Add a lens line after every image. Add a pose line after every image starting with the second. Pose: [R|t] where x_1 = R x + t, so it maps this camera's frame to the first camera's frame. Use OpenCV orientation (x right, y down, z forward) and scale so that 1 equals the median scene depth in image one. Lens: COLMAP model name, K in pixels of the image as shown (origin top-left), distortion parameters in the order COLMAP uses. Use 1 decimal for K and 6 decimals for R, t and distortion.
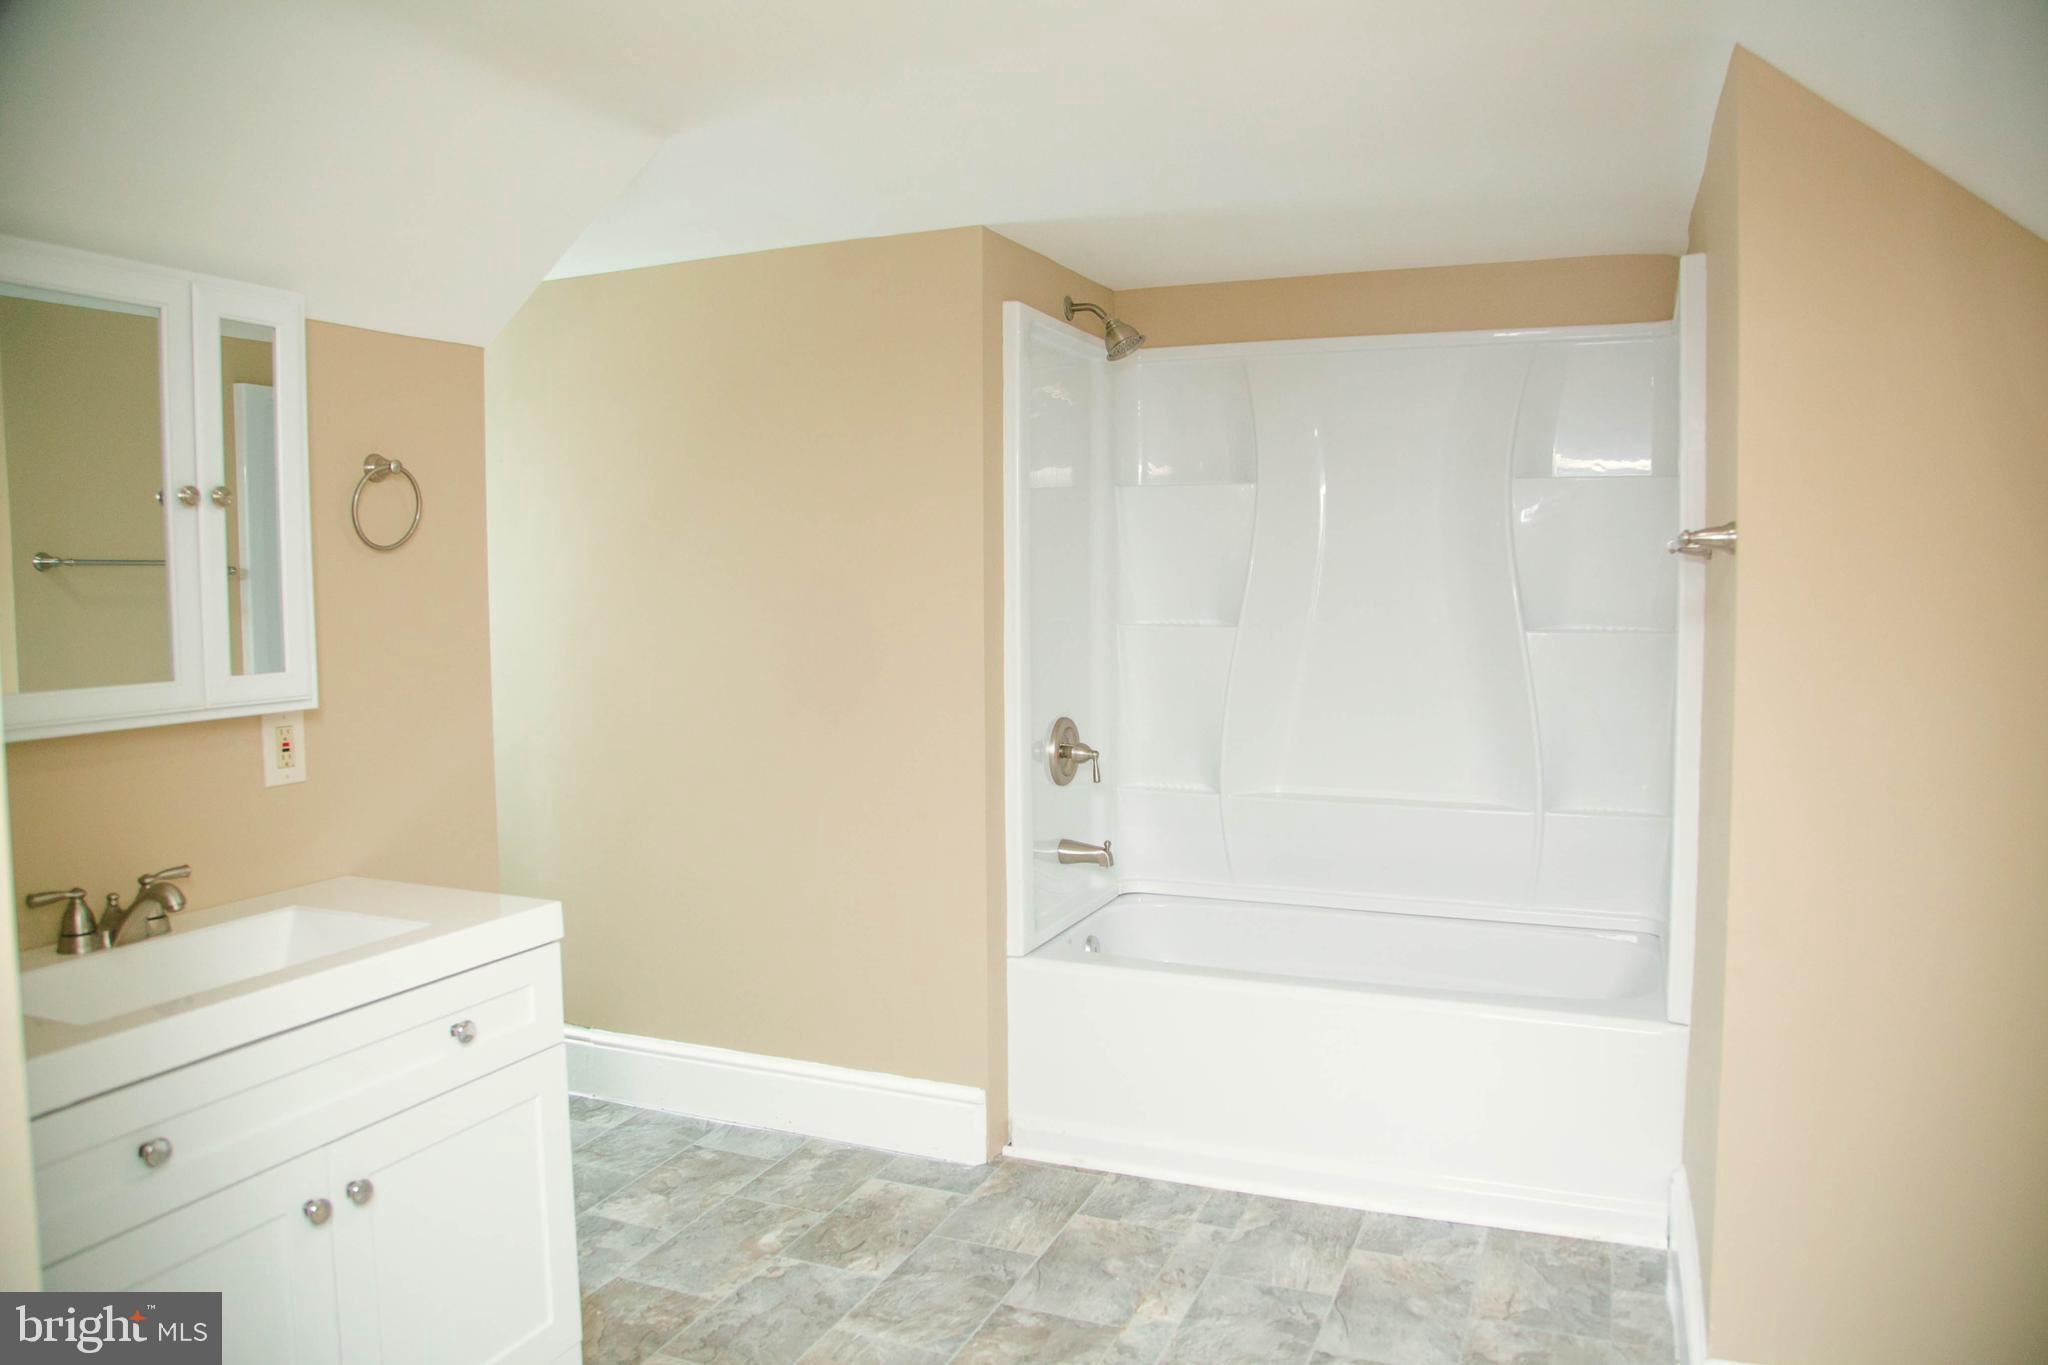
lens RADIAL K [[1457.5, 0, 1022.2], [0, 1457.5, 687.1], [0, 0, 1]] dist [-0.106030, 0.057004]
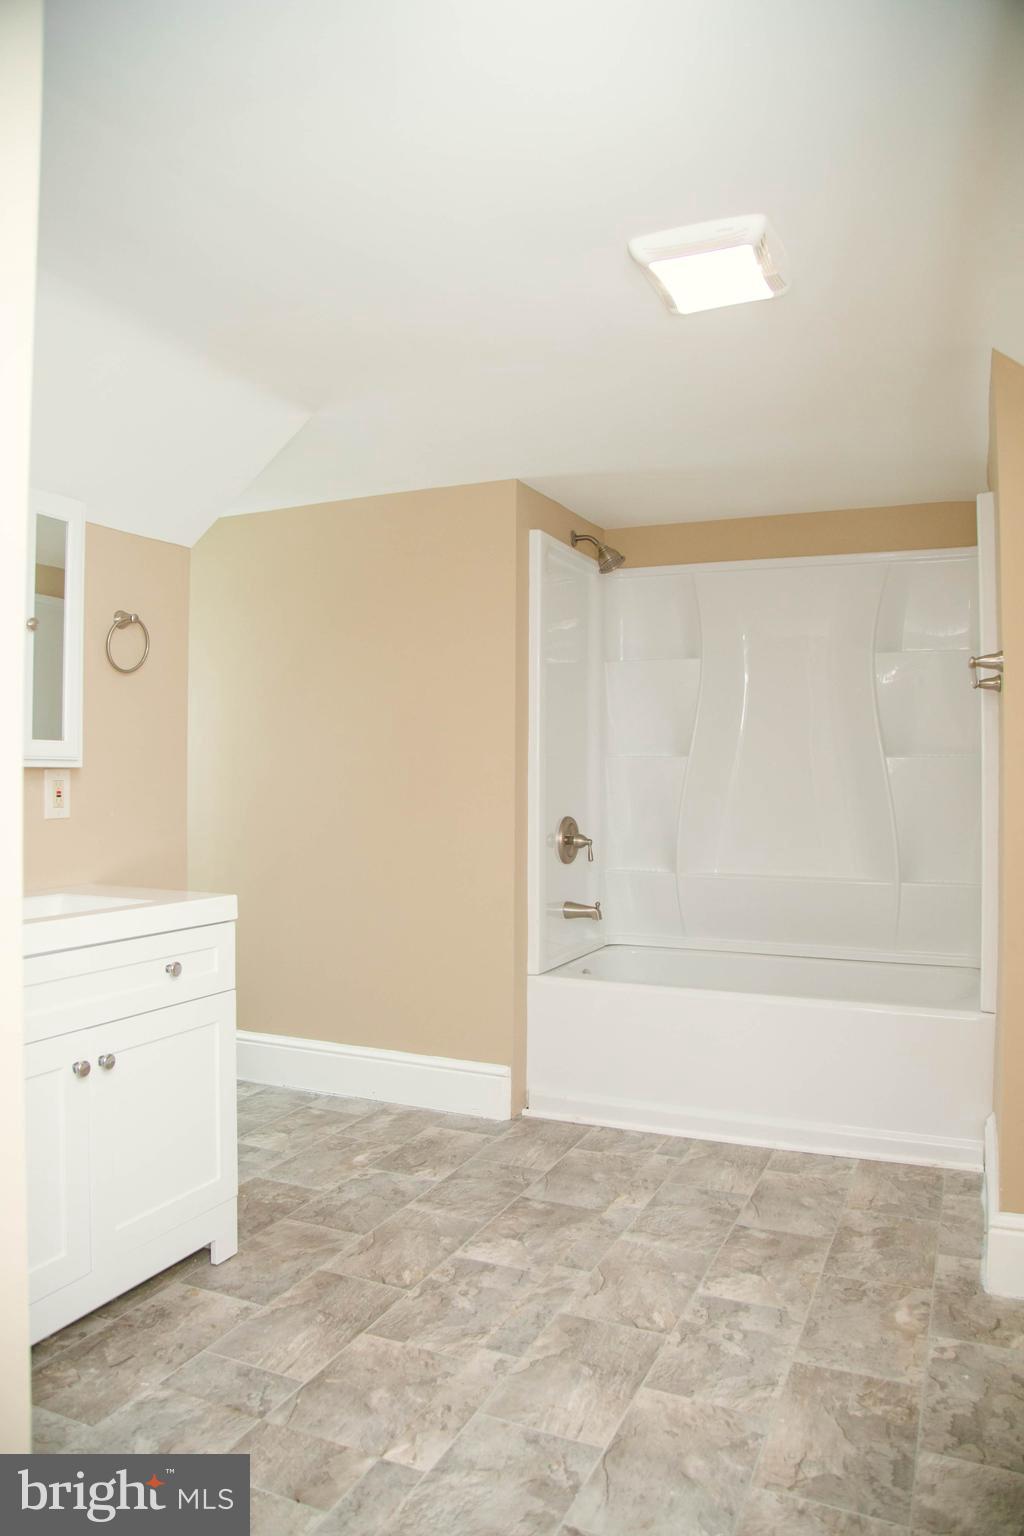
lens RADIAL K [[1098.6, 0, 522.9], [0, 1098.6, 763.7], [0, 0, 1]] dist [-0.117119, 0.064184]
pose [[0.999823, 0.011322, -0.015055, -0.000585], [-0.012592, 0.996114, -0.087172, 0.080369], [0.014010, 0.087346, 0.996079, -0.116154]]
